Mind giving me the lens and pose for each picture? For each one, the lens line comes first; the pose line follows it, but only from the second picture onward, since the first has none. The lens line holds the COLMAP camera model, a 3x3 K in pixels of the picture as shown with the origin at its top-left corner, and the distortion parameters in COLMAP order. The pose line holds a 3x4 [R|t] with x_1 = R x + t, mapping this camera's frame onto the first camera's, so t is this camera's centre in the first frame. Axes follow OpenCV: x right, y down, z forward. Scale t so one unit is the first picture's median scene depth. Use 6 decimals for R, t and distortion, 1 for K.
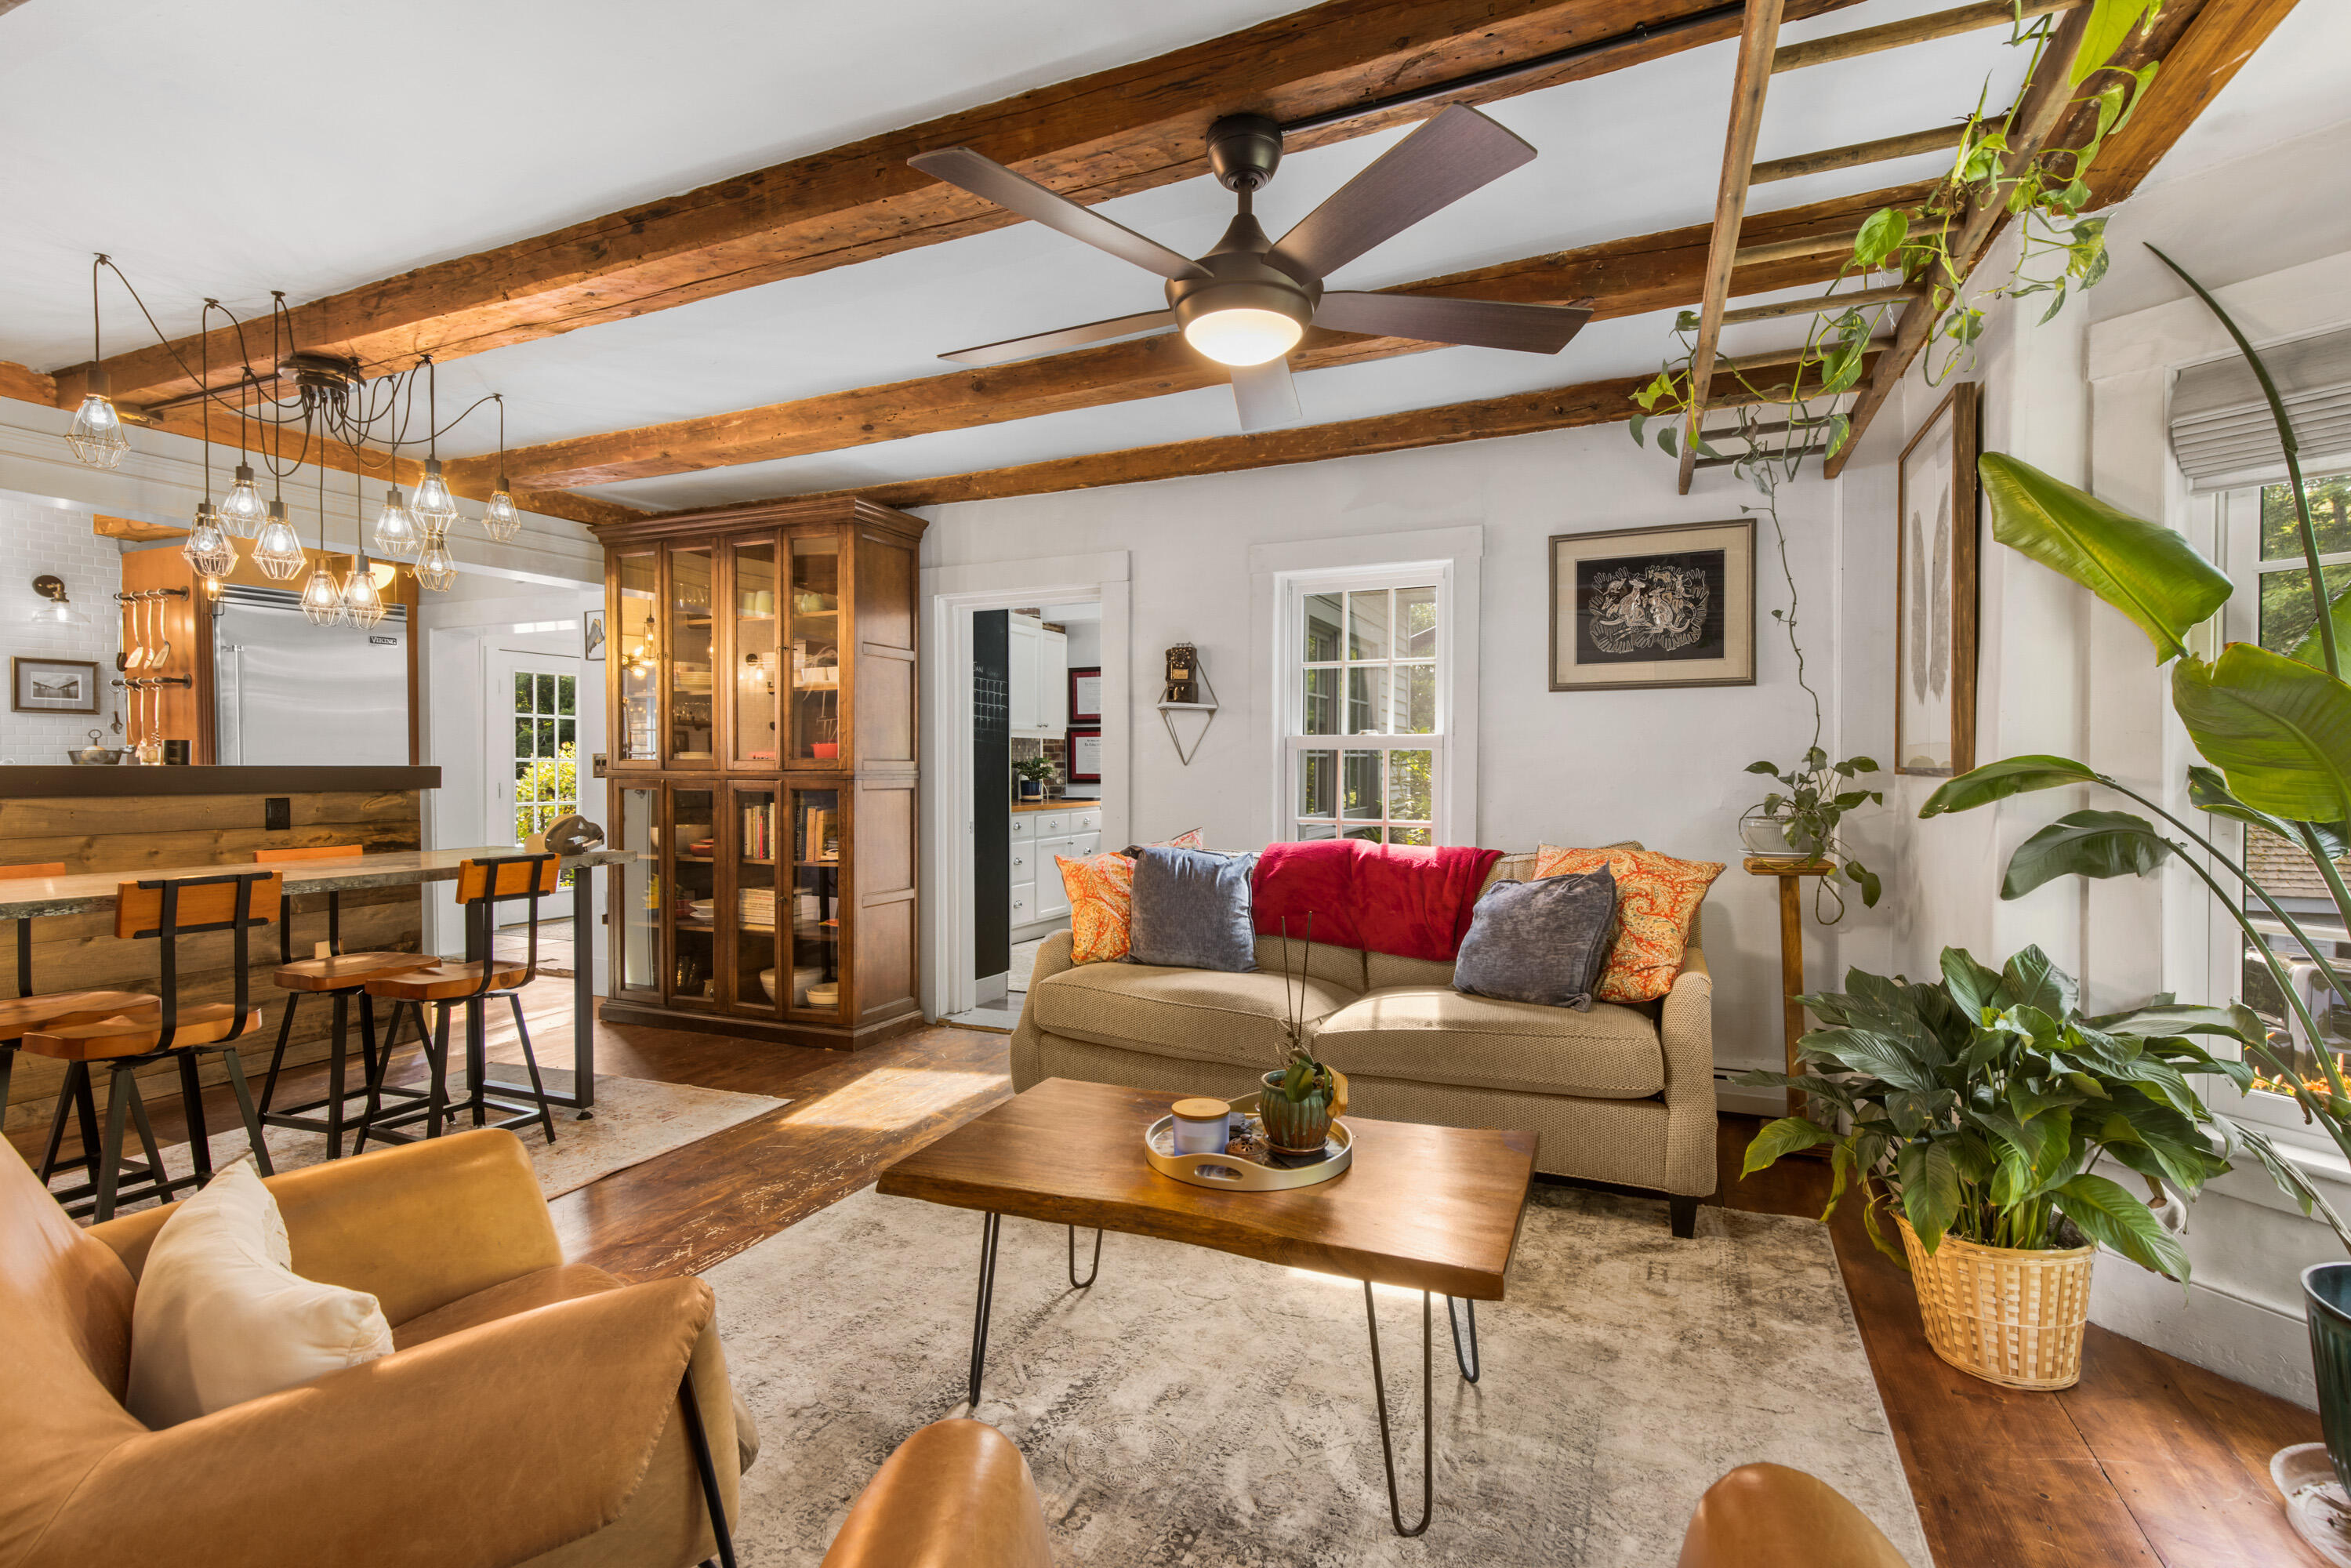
lens RADIAL K [[1071.5, 0, 1175.7], [0, 1071.5, 777.4], [0, 0, 1]] dist [0.001483, 0.000520]
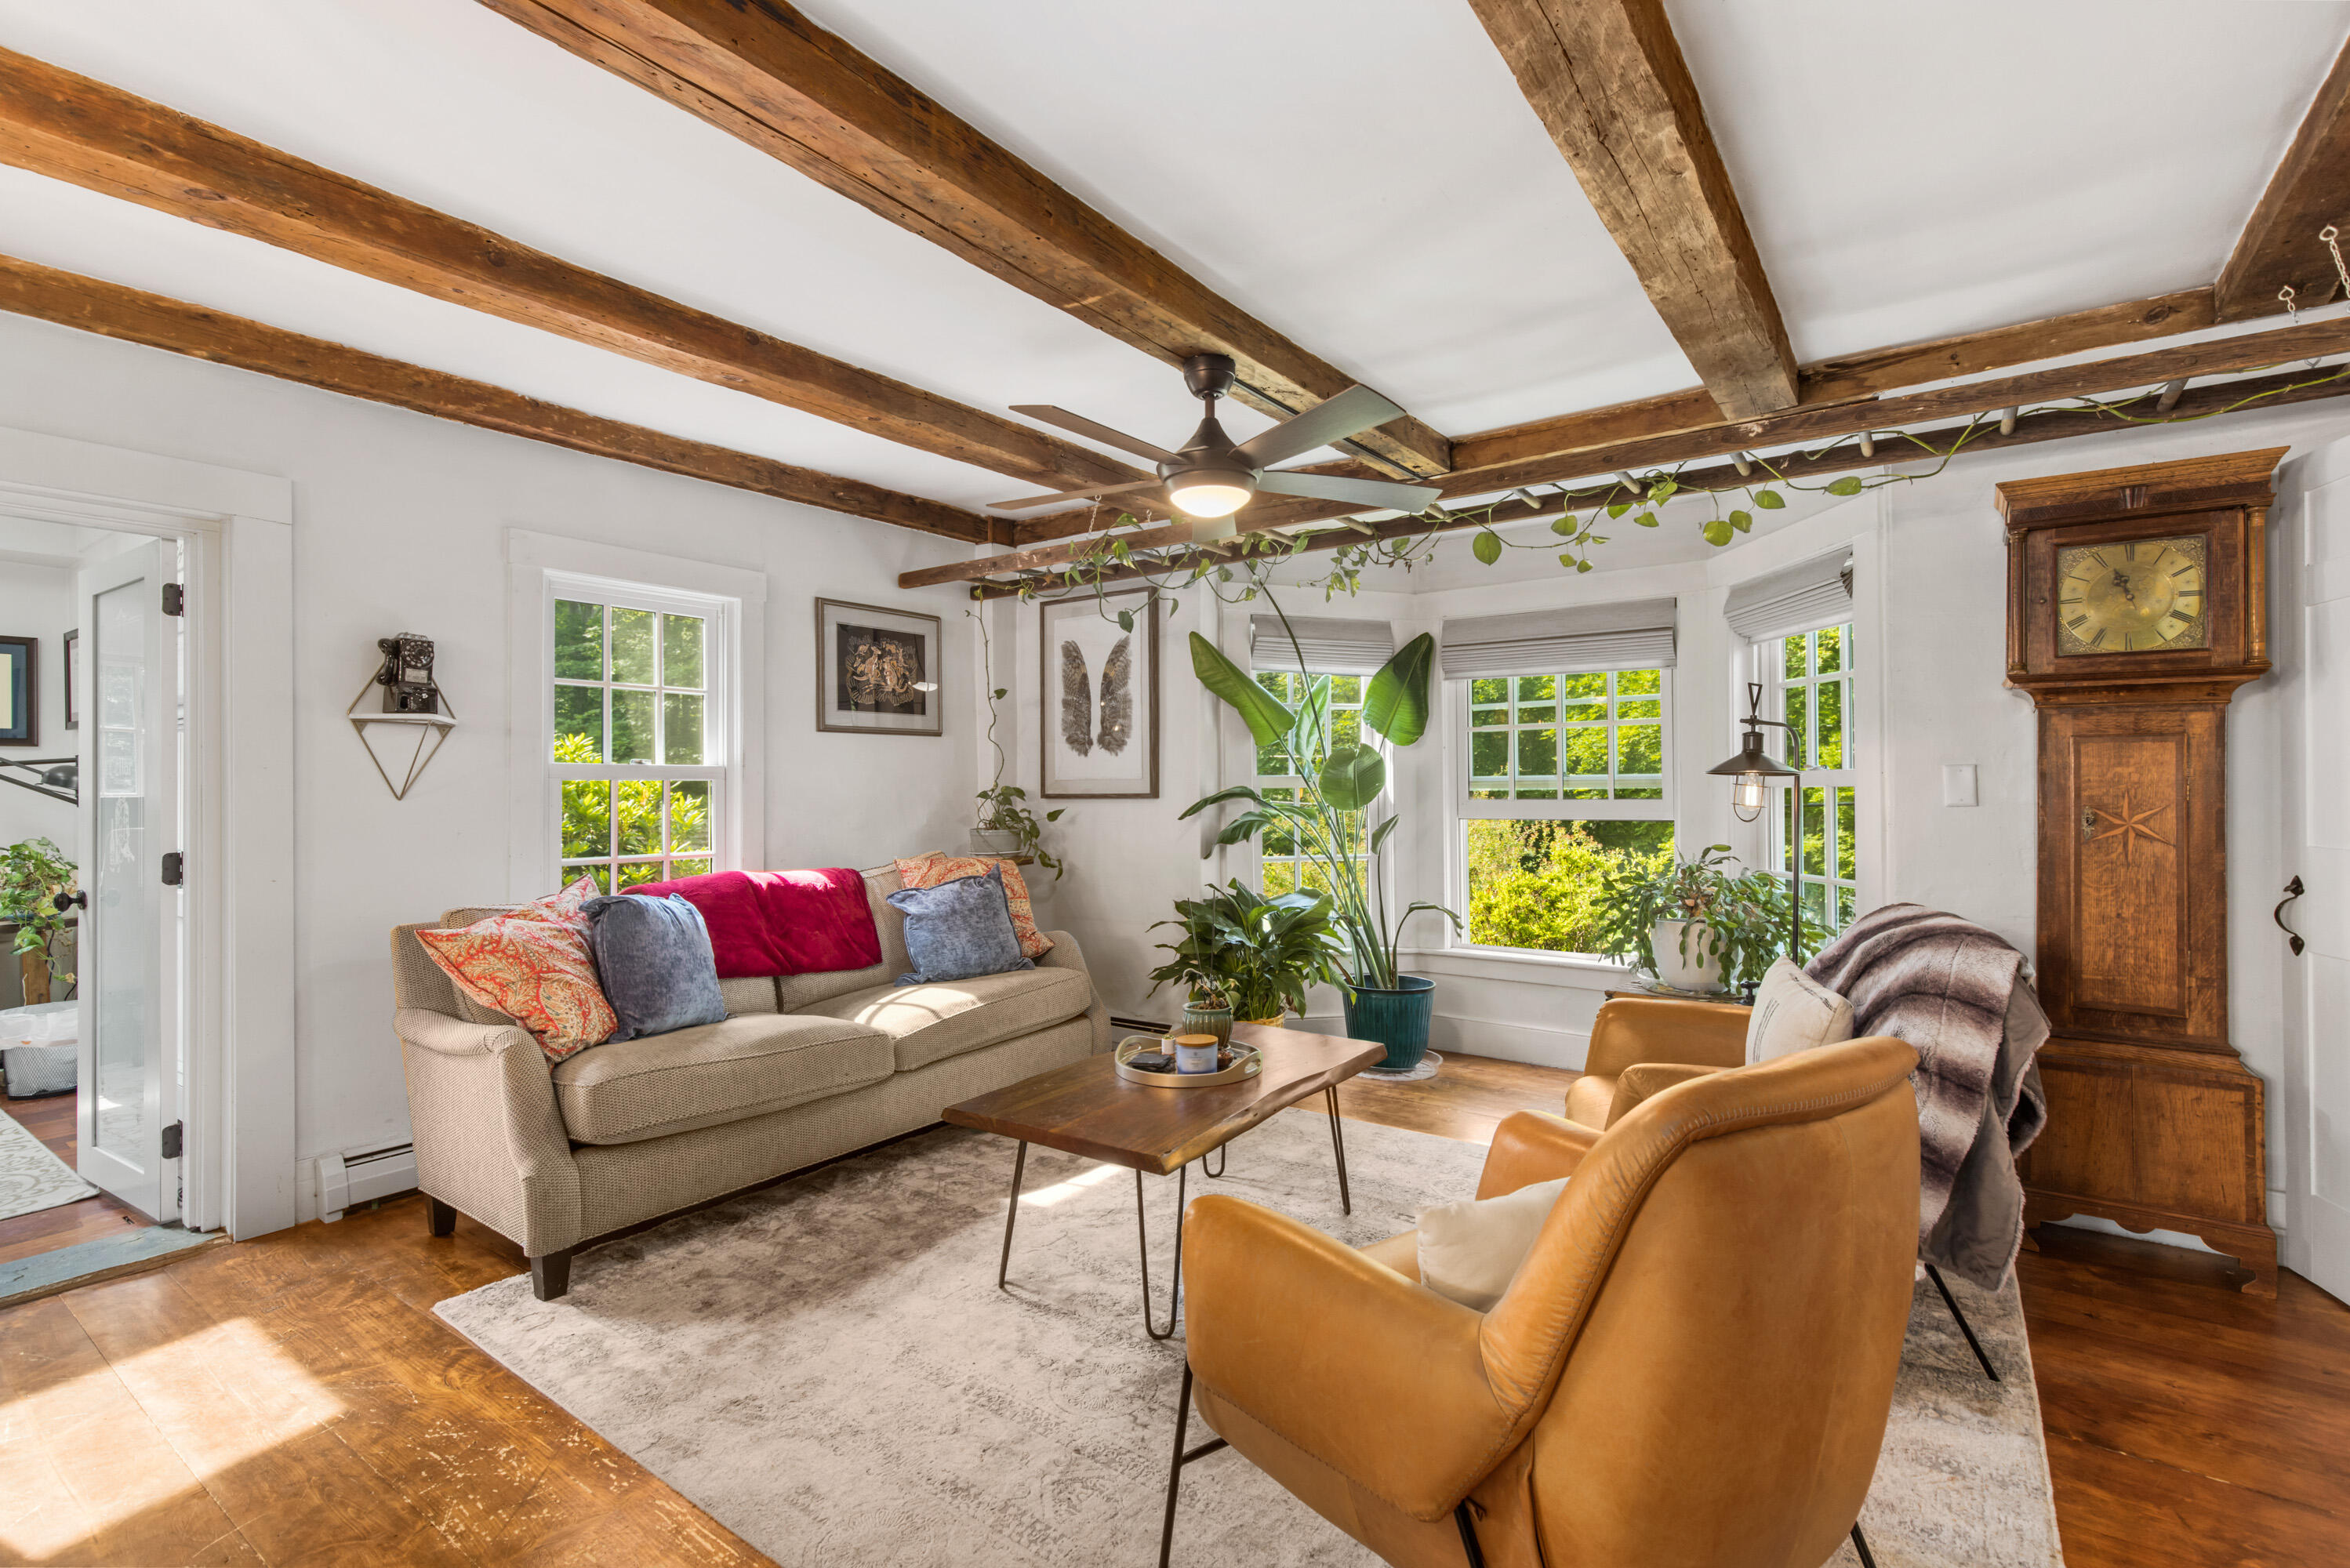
lens RADIAL K [[1071.0, 0, 1185.3], [0, 1071.0, 785.4], [0, 0, 1]] dist [0.001483, 0.000520]
pose [[0.199983, 0.001449, 0.979798, -0.713418], [0.018736, 0.999810, -0.005303, -0.008588], [-0.979620, 0.019418, 0.199918, 0.389571]]
